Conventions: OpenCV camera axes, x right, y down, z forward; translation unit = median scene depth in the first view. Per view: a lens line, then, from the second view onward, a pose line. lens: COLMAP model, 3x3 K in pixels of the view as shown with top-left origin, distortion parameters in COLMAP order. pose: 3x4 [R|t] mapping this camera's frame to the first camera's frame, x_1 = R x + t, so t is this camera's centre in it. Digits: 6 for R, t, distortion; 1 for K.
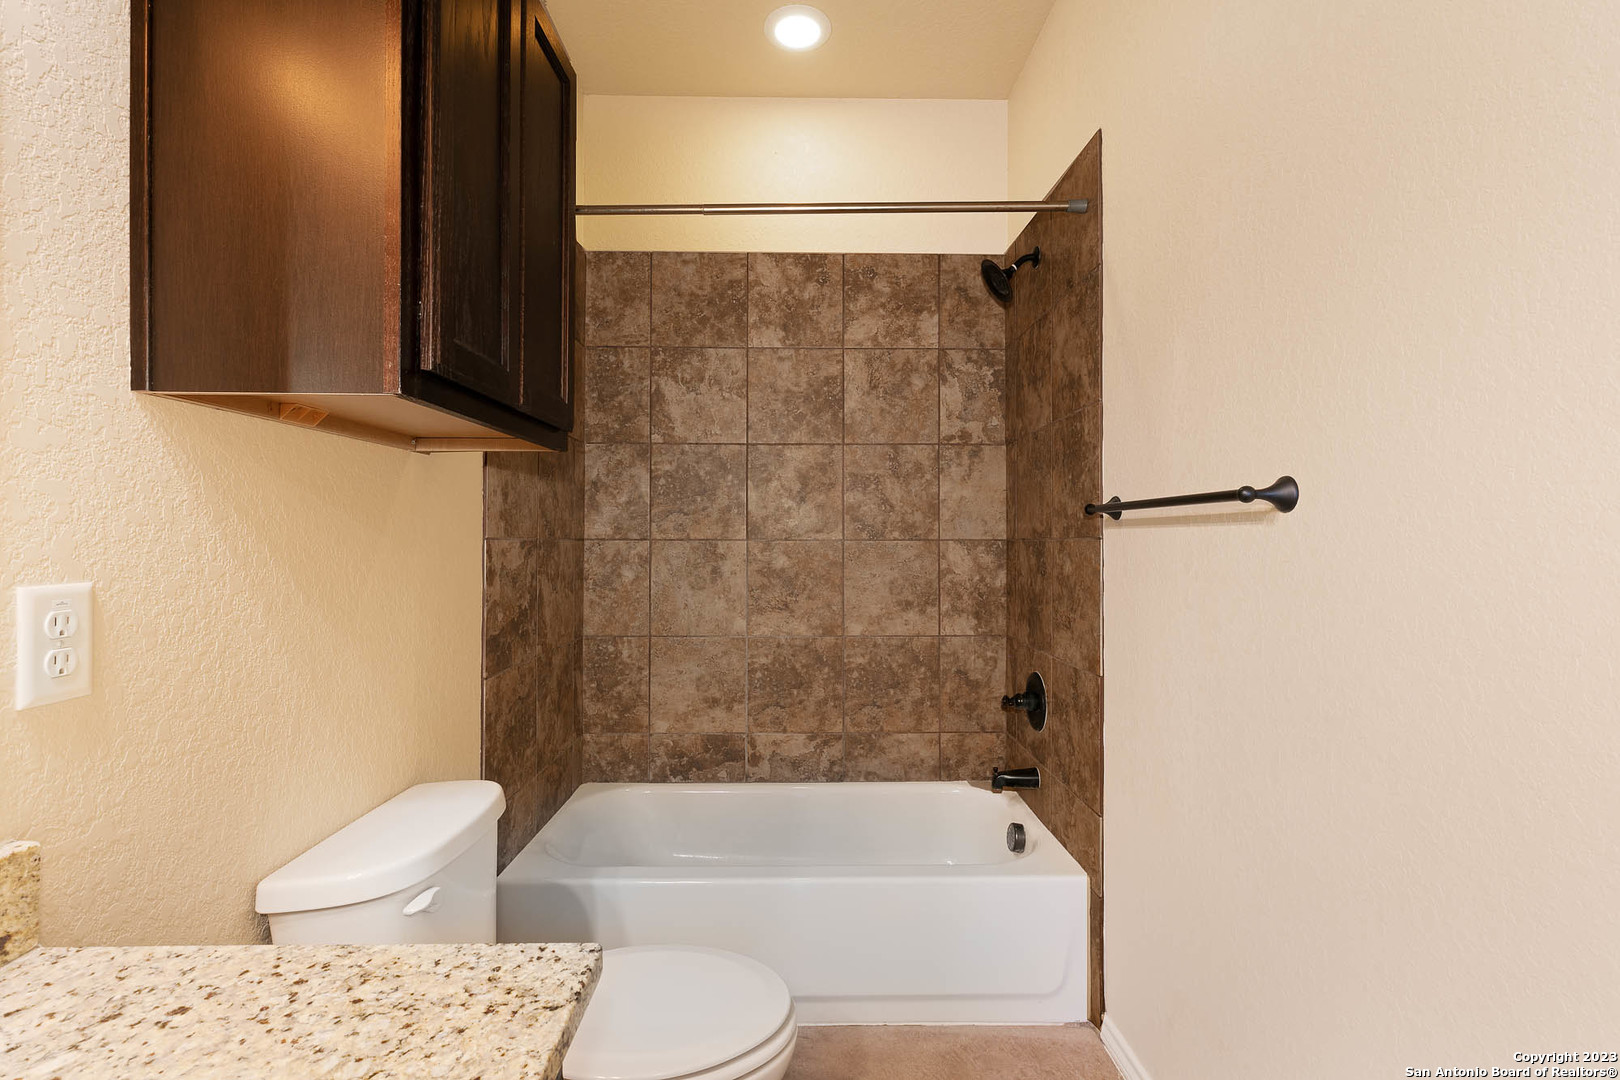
lens RADIAL K [[732.6, 0, 817.2], [0, 732.6, 534.5], [0, 0, 1]] dist [0.003171, 0.000808]
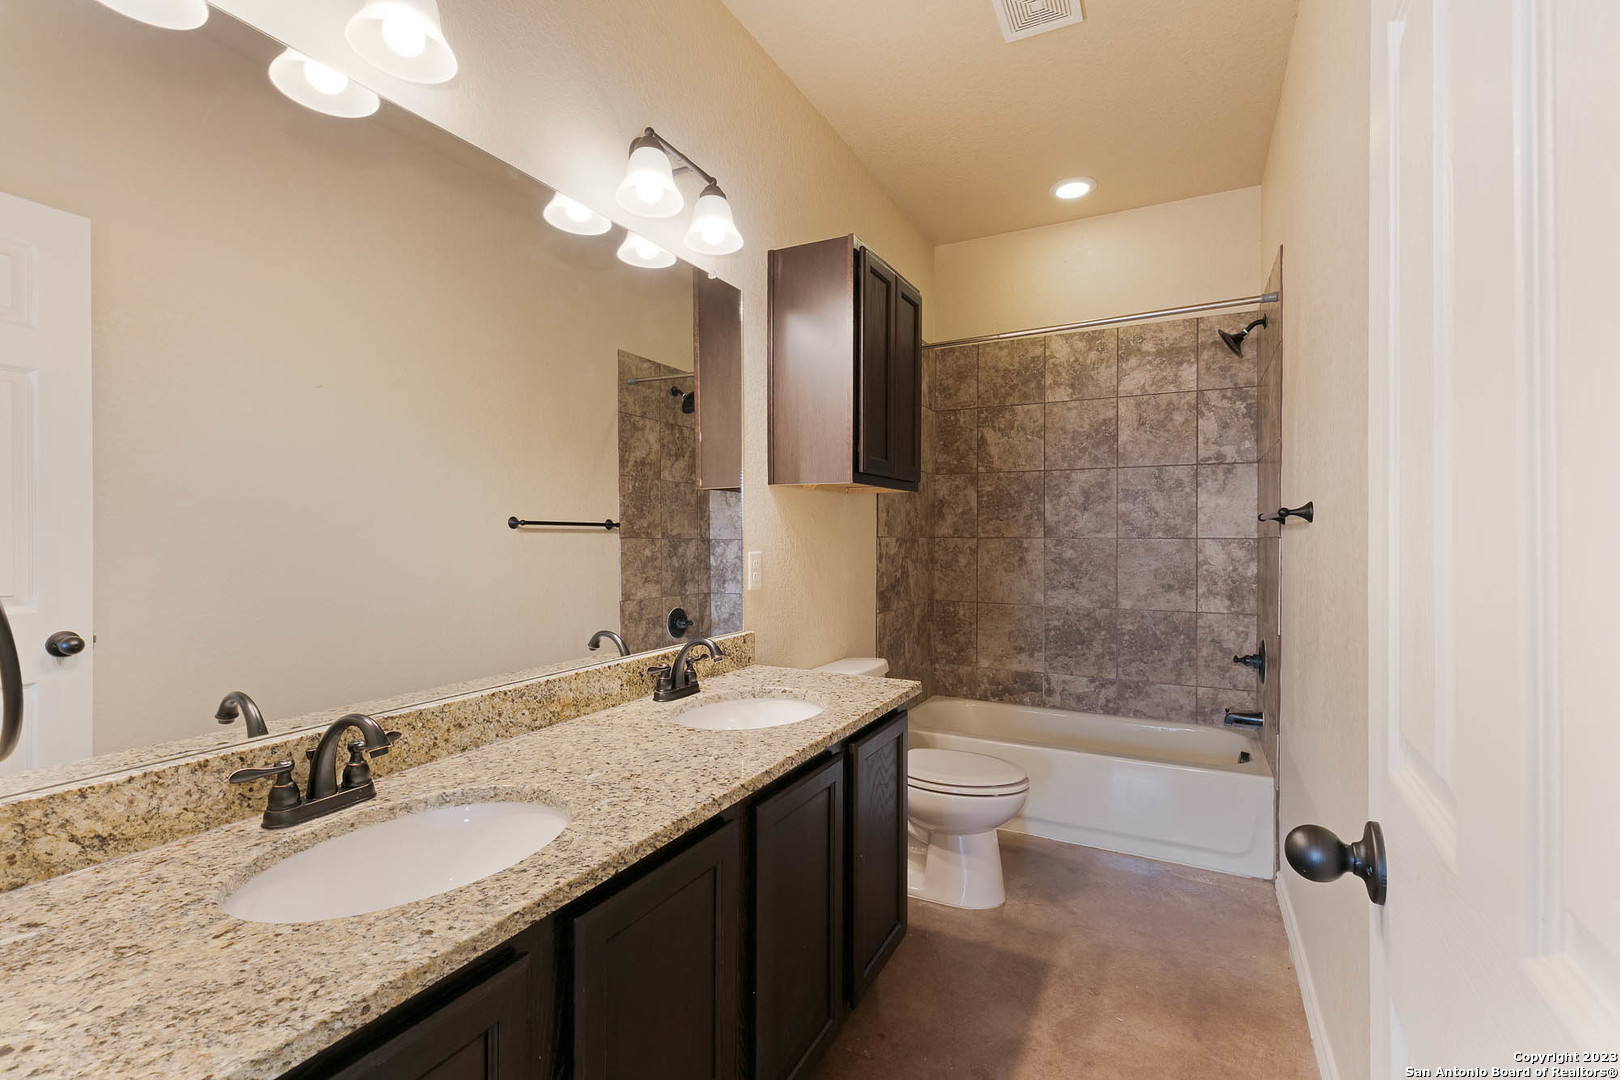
lens RADIAL K [[732.6, 0, 817.2], [0, 732.6, 534.5], [0, 0, 1]] dist [0.003171, 0.000808]
pose [[0.880052, 0.000708, -0.474877, 0.193545], [0.000754, 0.999996, 0.002888, -0.003802], [0.474877, -0.002900, 0.880047, -0.466924]]
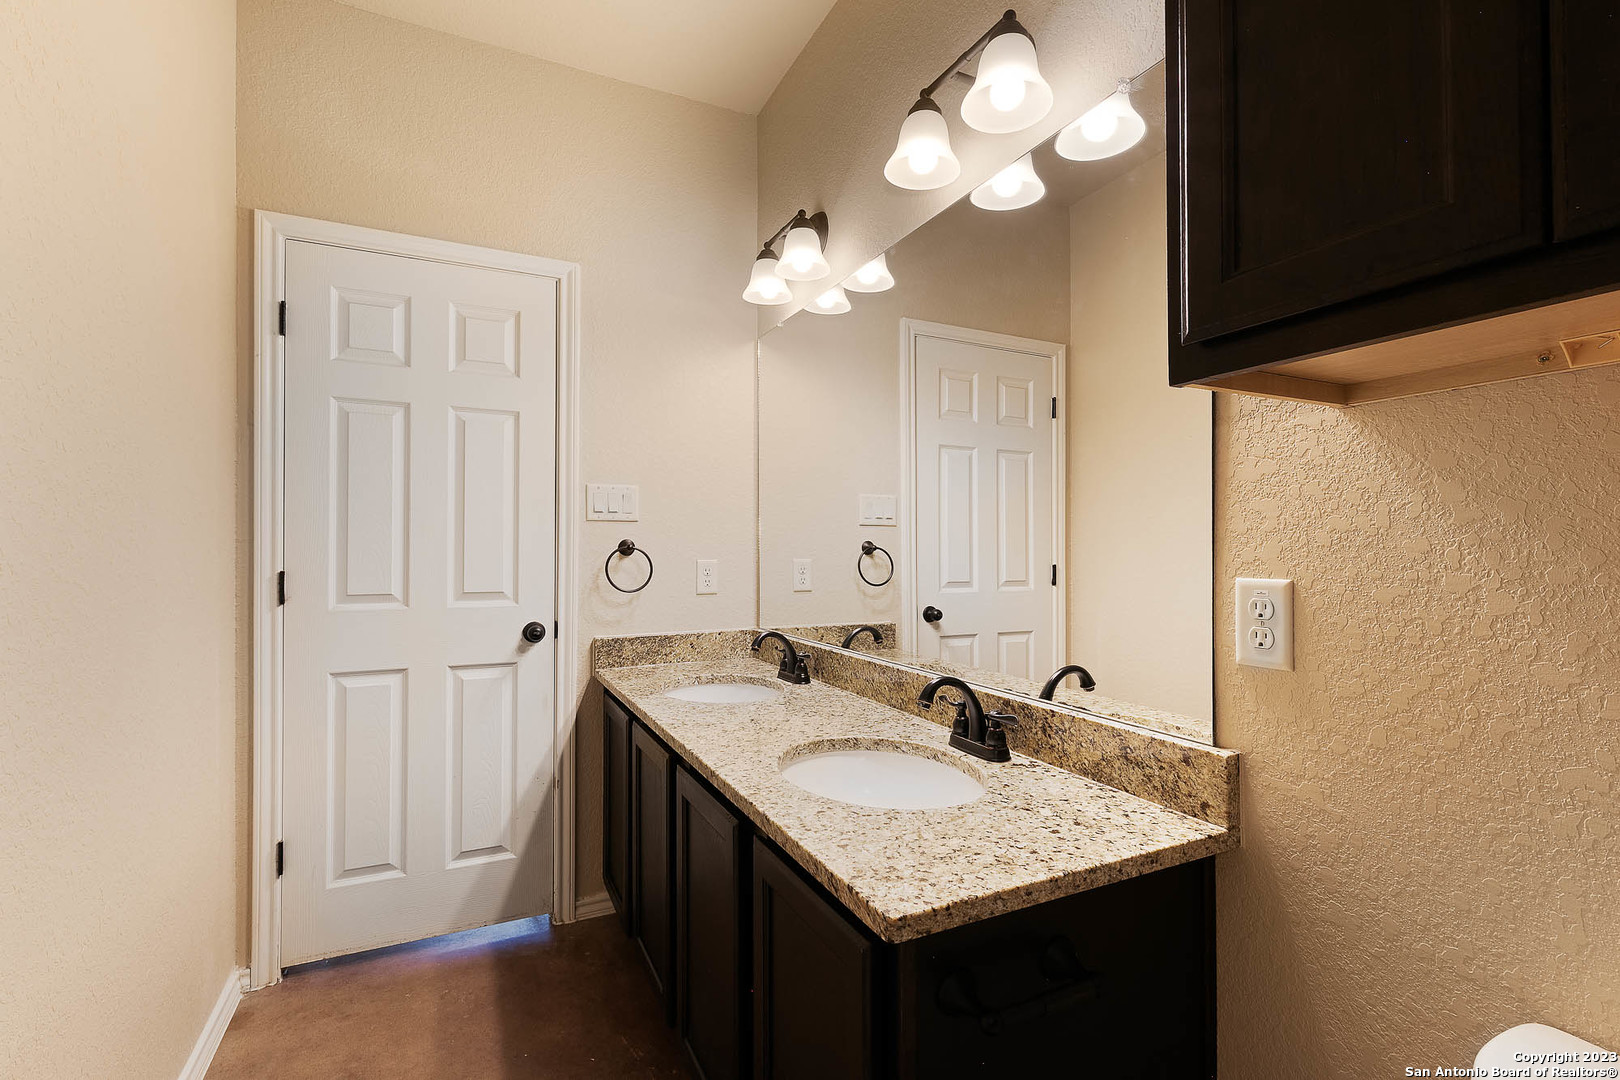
lens RADIAL K [[726.3, 0, 824.8], [0, 726.3, 538.3], [0, 0, 1]] dist [0.001833, -0.000595]
pose [[-0.901803, -0.002686, -0.432139, 0.072540], [0.003309, 0.999908, -0.013121, 0.002886], [0.432134, -0.013263, -0.901712, 0.544007]]
